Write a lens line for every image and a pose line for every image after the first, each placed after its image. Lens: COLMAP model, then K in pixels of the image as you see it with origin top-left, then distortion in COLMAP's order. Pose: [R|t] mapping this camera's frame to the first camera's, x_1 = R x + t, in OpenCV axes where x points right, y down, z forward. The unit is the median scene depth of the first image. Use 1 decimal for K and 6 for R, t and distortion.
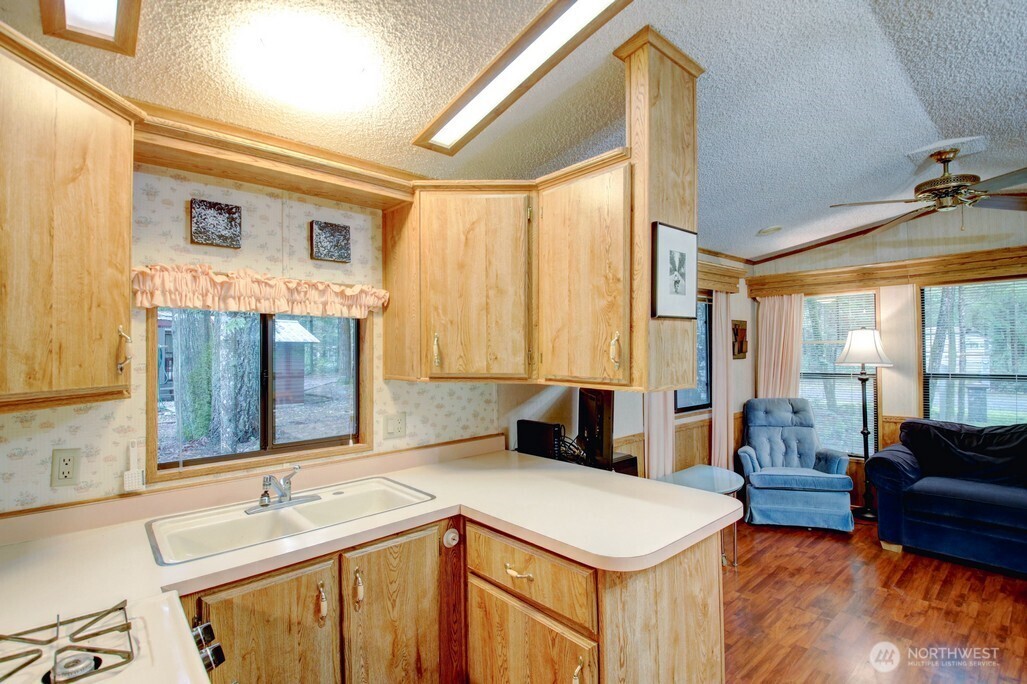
lens RADIAL K [[471.2, 0, 507.1], [0, 471.2, 344.0], [0, 0, 1]] dist [-0.018572, -0.006824]
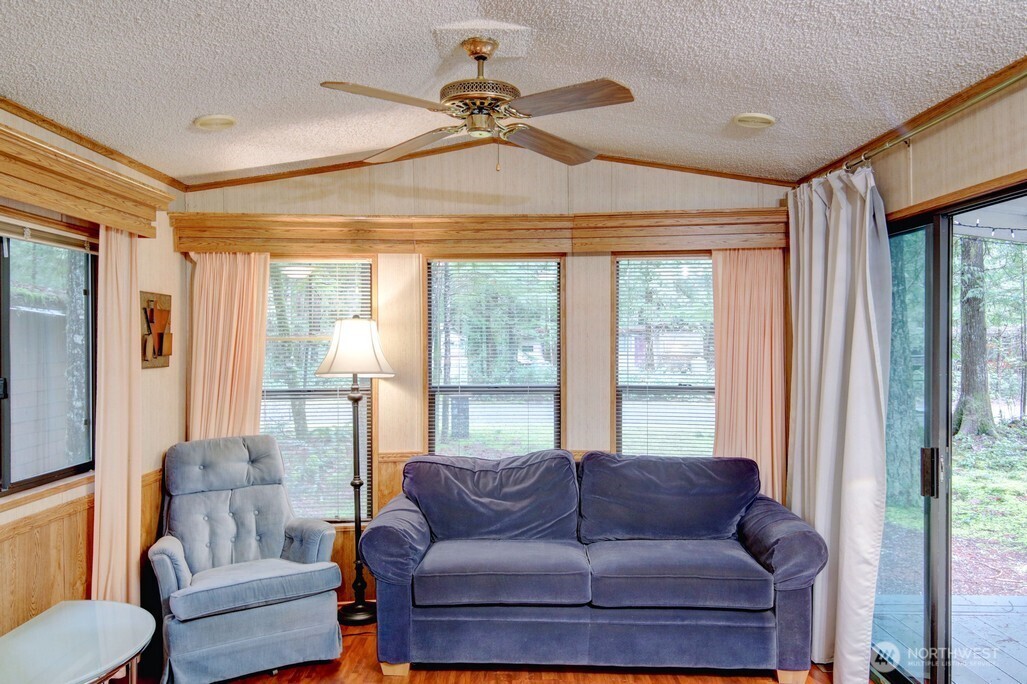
lens RADIAL K [[769.7, 0, 512.3], [0, 769.7, 348.8], [0, 0, 1]] dist [0.036904, -0.035733]
pose [[0.639216, 0.005760, 0.769005, 0.103534], [-0.015862, 0.999858, 0.005697, -0.000470], [-0.768863, -0.015840, 0.639217, 0.174895]]
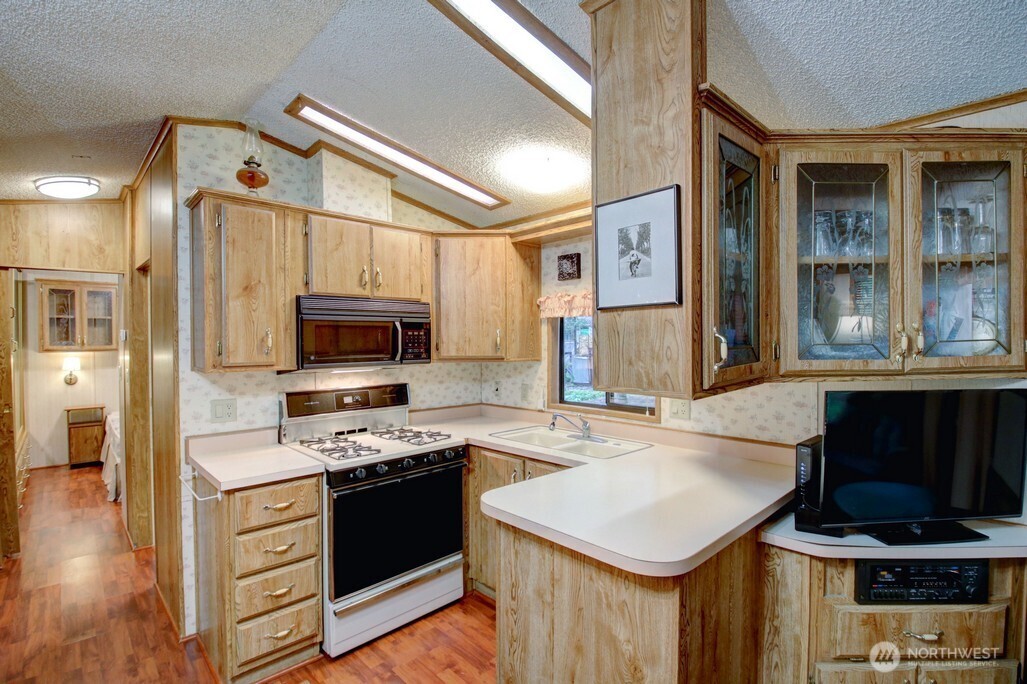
lens RADIAL K [[471.2, 0, 514.2], [0, 471.2, 341.0], [0, 0, 1]] dist [-0.018572, -0.006824]
pose [[0.052049, 0.012979, -0.998560, 1.149811], [0.019238, 0.999717, 0.013997, -0.011476], [0.998459, -0.019939, 0.051785, 0.734696]]
